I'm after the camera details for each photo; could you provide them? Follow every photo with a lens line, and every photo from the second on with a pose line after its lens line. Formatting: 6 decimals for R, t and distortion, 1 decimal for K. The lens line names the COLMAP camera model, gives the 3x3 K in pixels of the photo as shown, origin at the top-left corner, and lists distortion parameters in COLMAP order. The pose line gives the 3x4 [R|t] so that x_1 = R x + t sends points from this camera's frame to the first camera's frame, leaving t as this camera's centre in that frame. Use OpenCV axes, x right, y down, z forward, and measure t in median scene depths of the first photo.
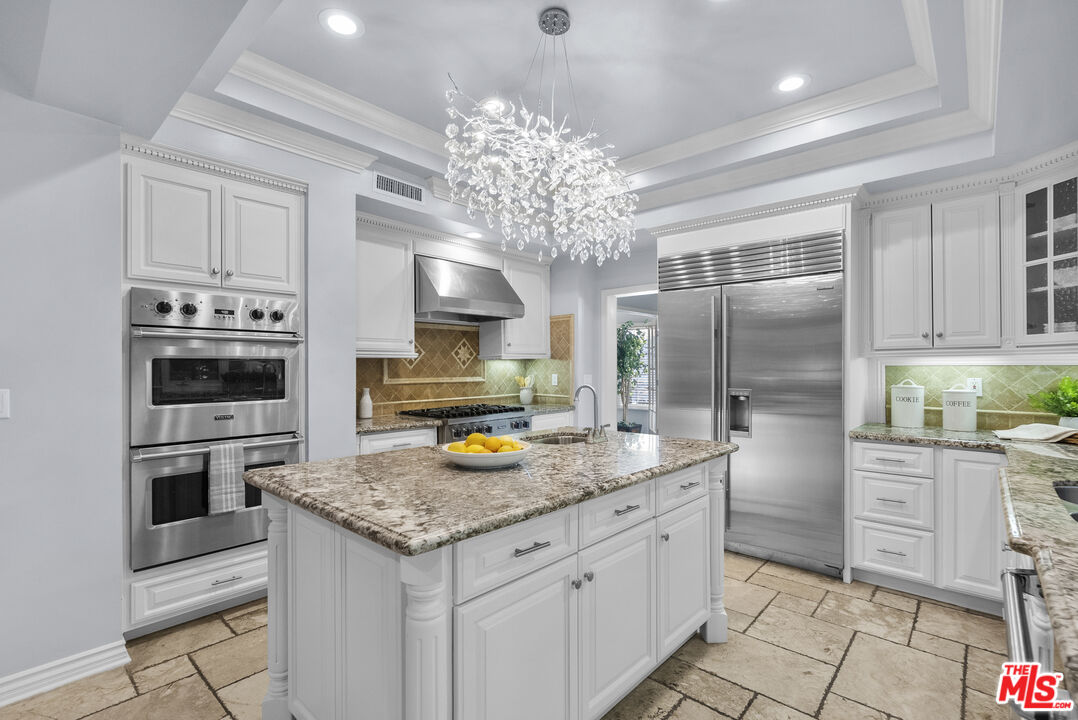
lens RADIAL K [[492.7, 0, 543.5], [0, 492.7, 364.9], [0, 0, 1]] dist [-0.003623, -0.000100]
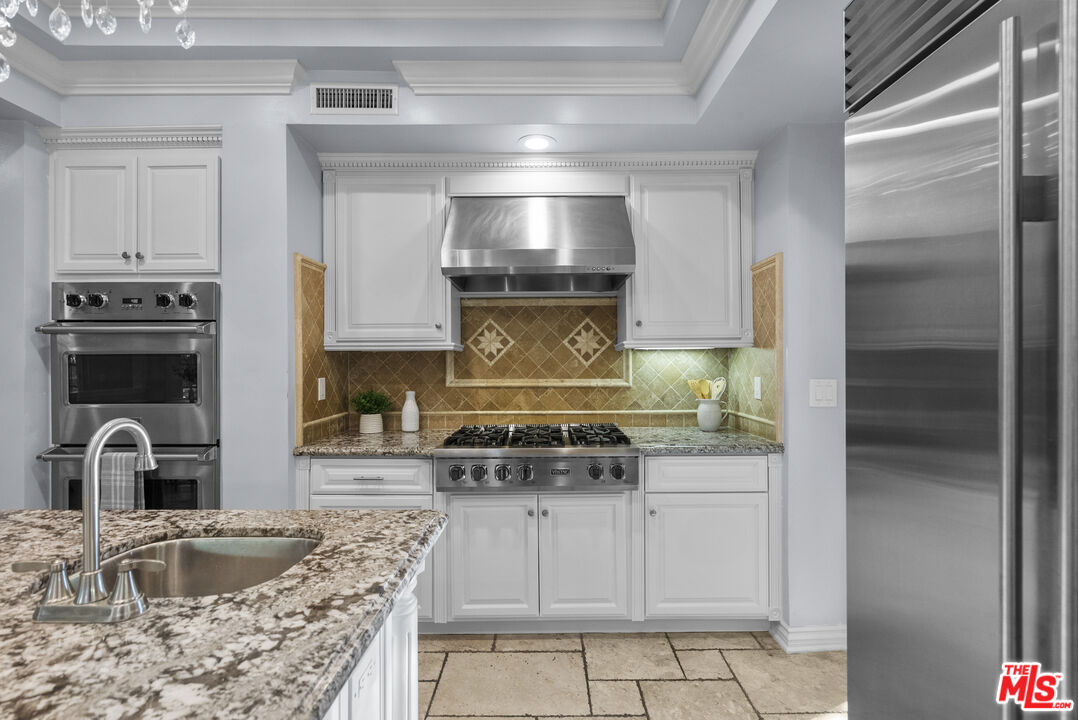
lens RADIAL K [[492.7, 0, 543.5], [0, 492.7, 364.9], [0, 0, 1]] dist [-0.003623, -0.000100]
pose [[0.671801, 0.003680, -0.740723, 0.315461], [0.004290, 0.999952, 0.008859, 0.001034], [0.740719, -0.009130, 0.671753, 0.610614]]
